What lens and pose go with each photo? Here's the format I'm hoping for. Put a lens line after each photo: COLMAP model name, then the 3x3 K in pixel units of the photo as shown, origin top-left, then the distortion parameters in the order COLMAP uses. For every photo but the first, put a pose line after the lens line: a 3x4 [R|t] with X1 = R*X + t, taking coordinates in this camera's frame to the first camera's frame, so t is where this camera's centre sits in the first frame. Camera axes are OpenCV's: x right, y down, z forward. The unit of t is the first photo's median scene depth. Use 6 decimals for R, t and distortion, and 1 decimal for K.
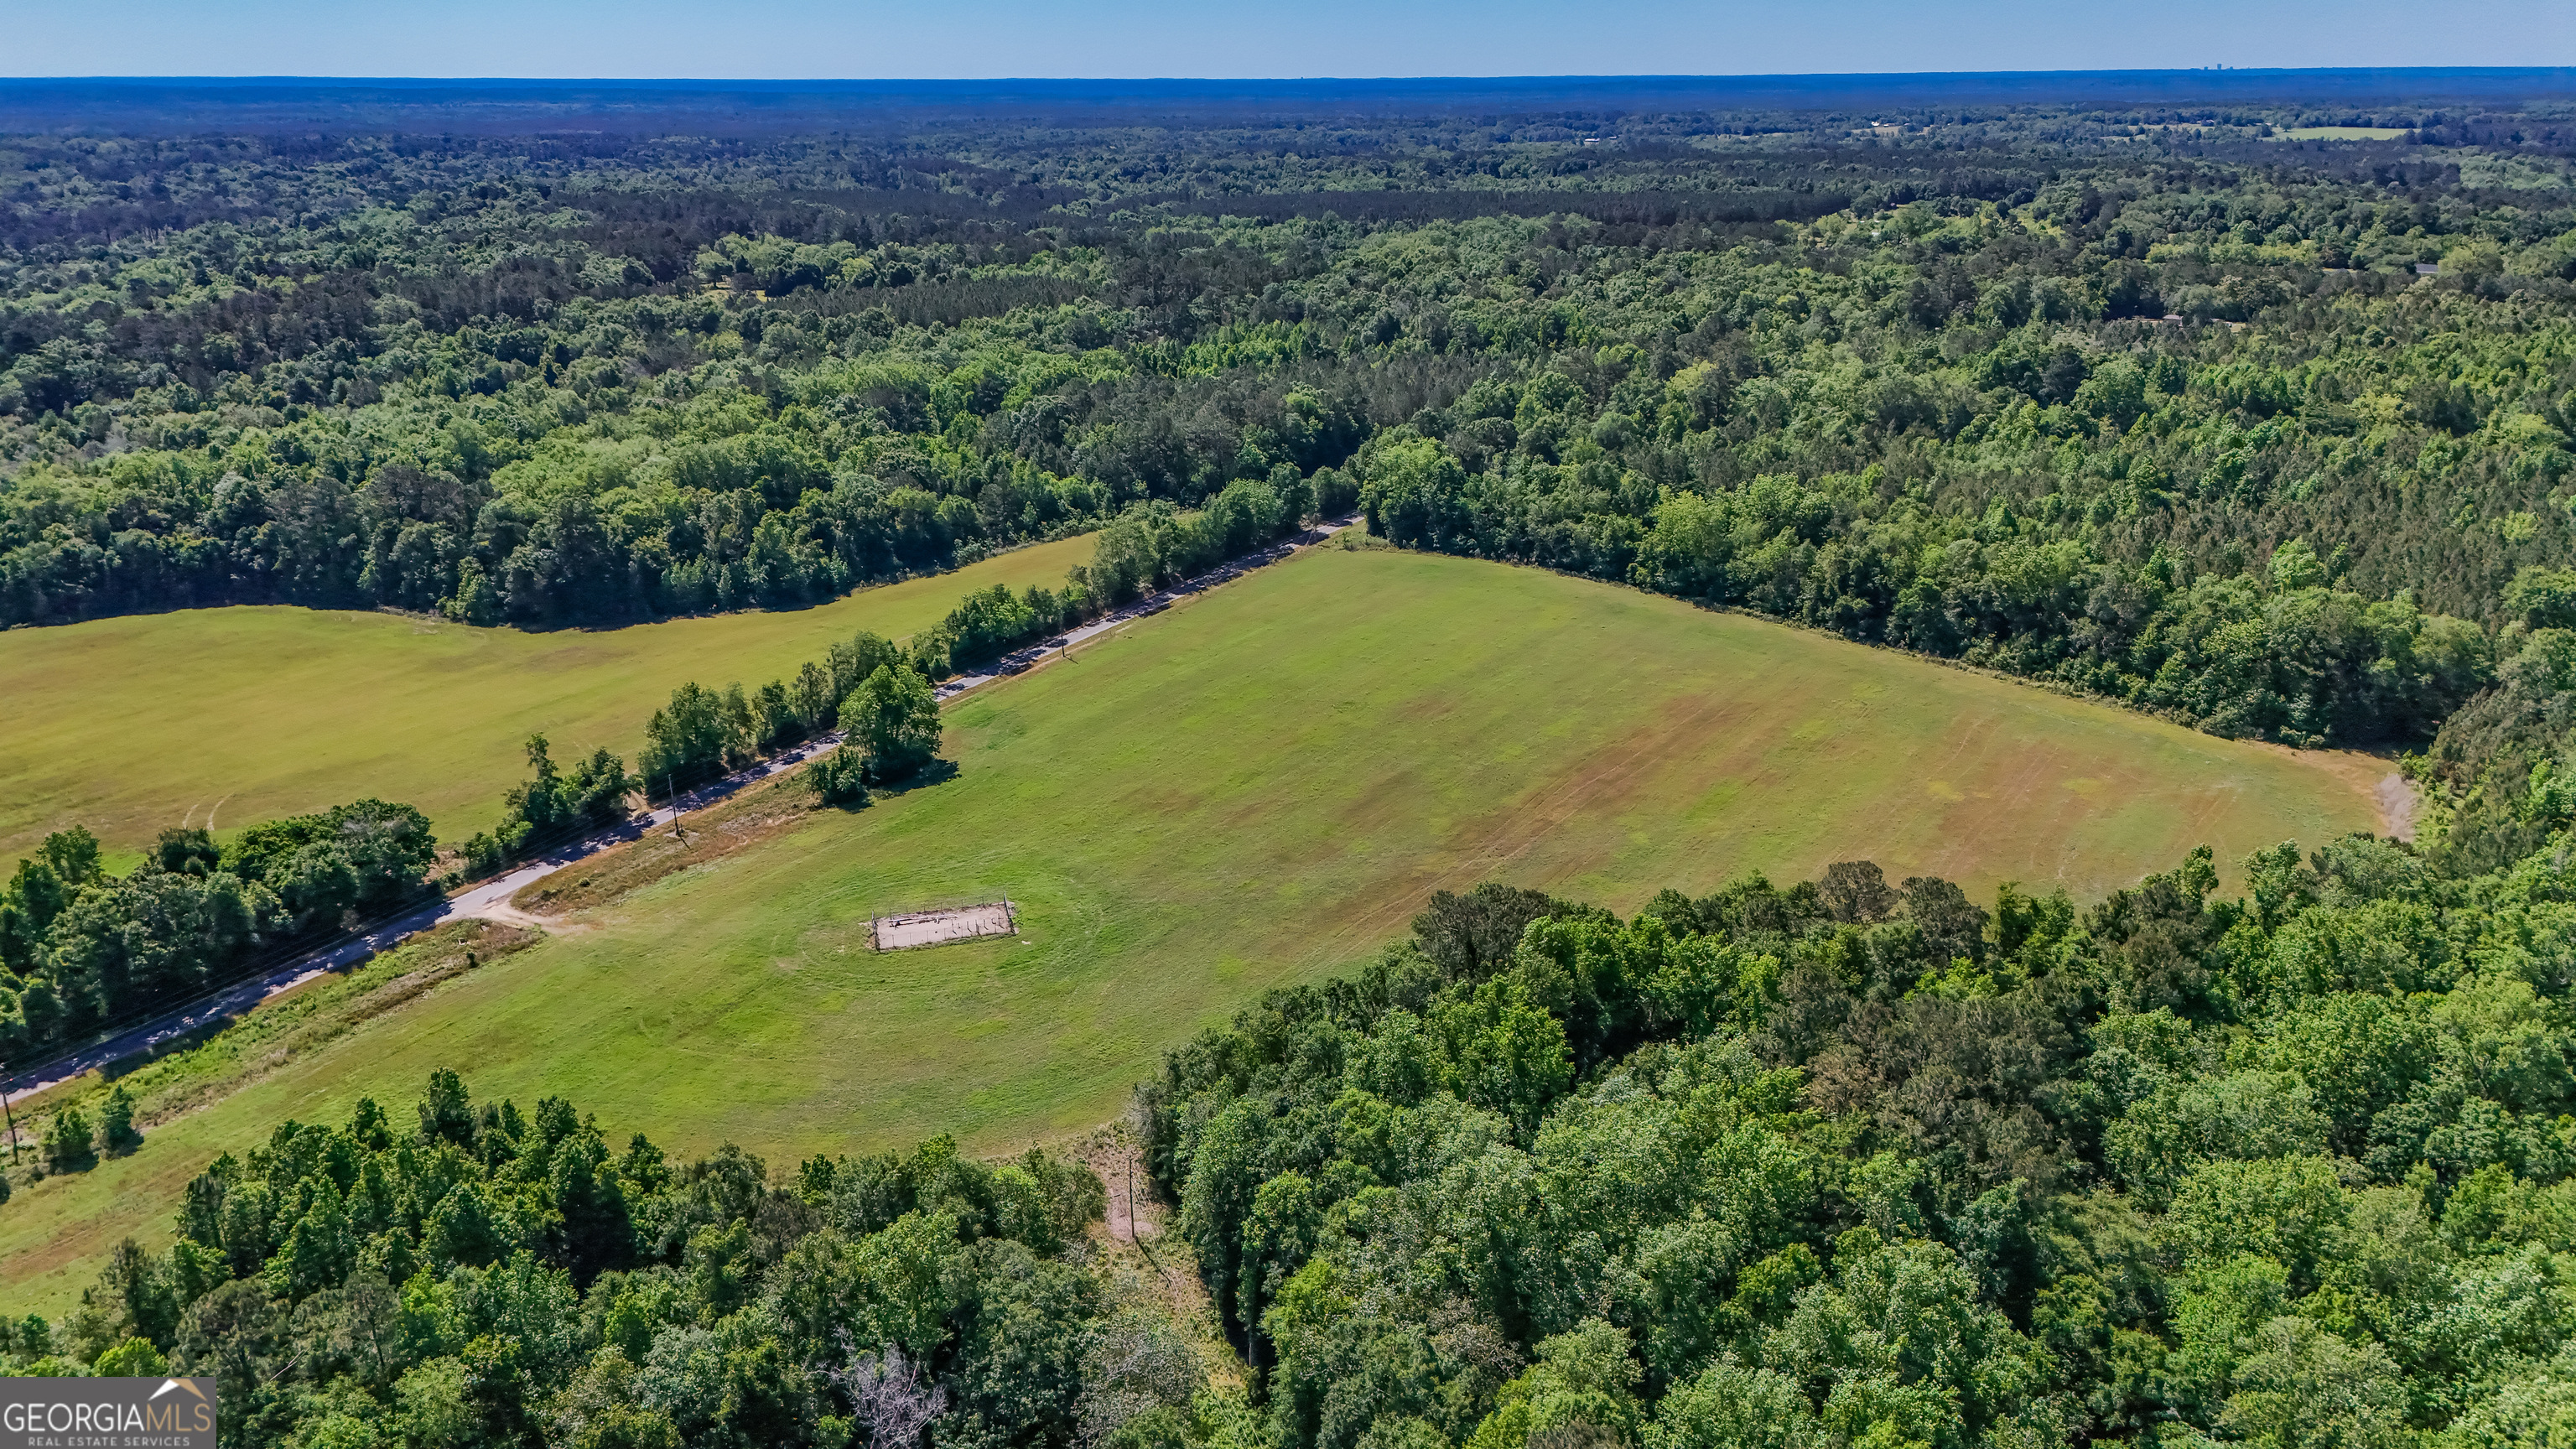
lens RADIAL K [[1842.5, 0, 1288.0], [0, 1842.5, 724.5], [0, 0, 1]] dist [0.039651, -0.048858]
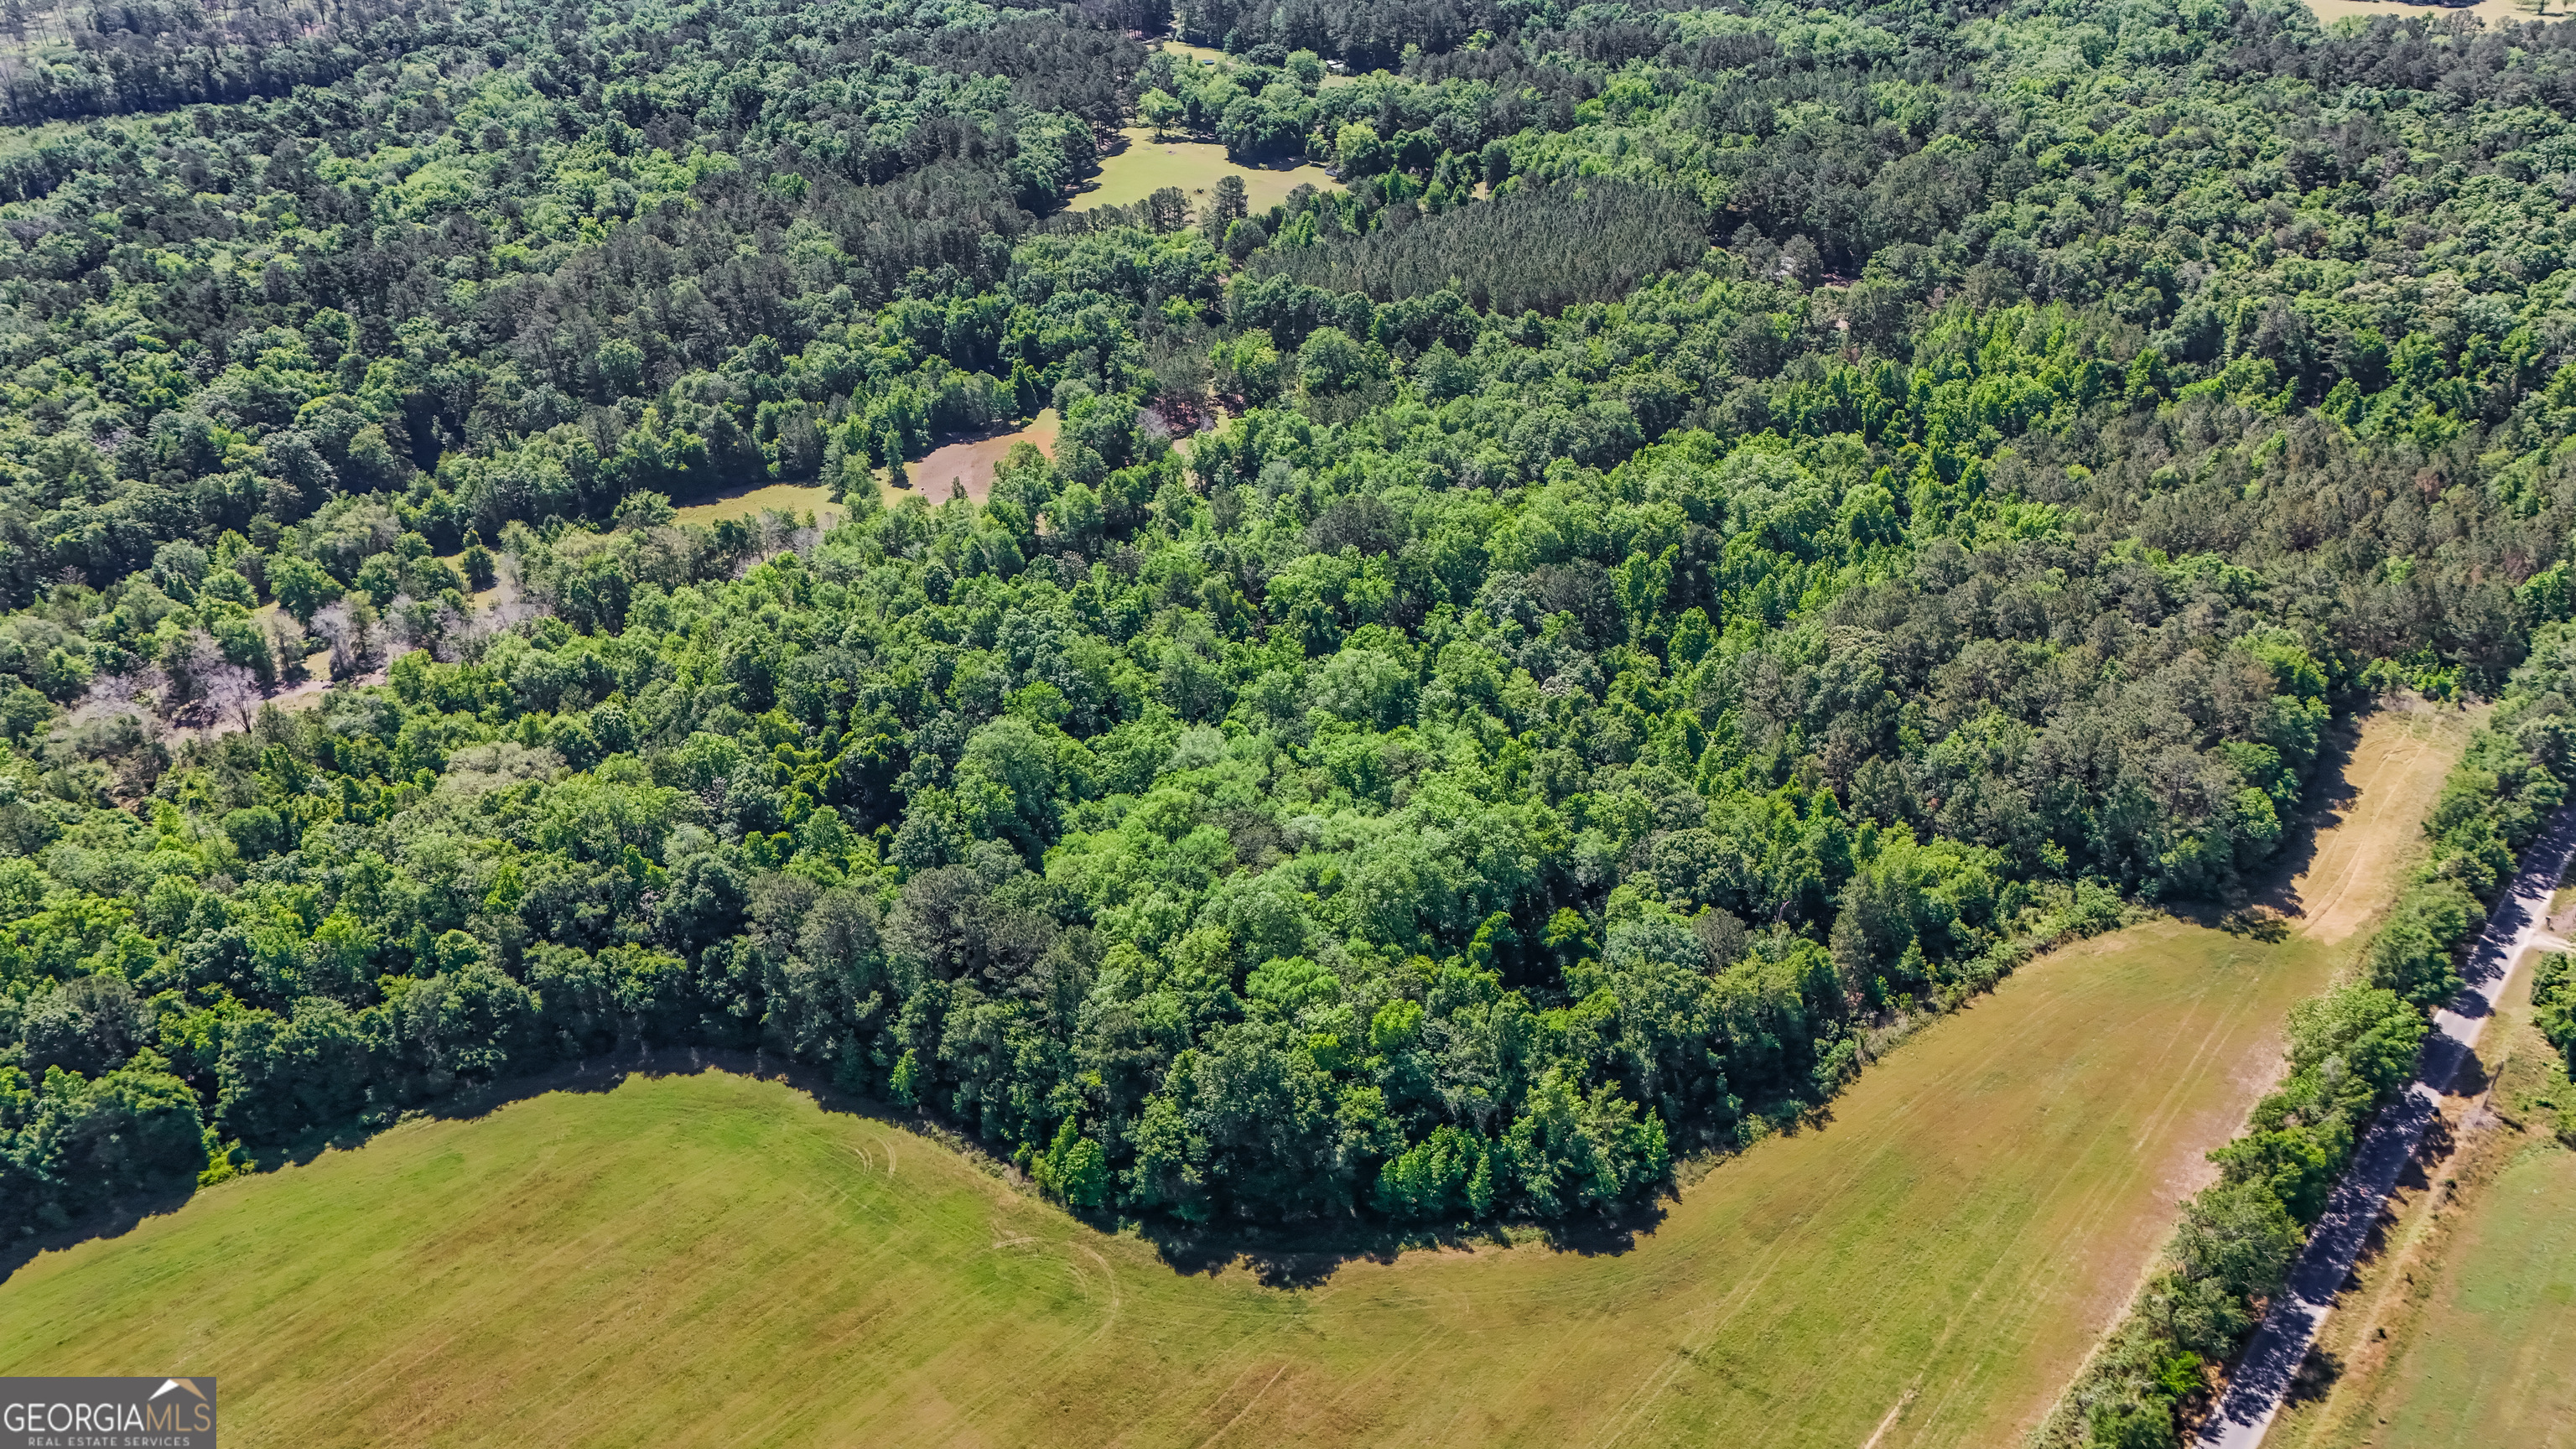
lens RADIAL K [[1829.5, 0, 1285.3], [0, 1829.5, 660.4], [0, 0, 1]] dist [0.039841, 0.006787]
pose [[0.988305, 0.054992, -0.142230, -0.283458], [-0.029697, 0.984262, 0.174200, -0.335849], [0.149572, -0.167939, 0.974384, 0.424288]]
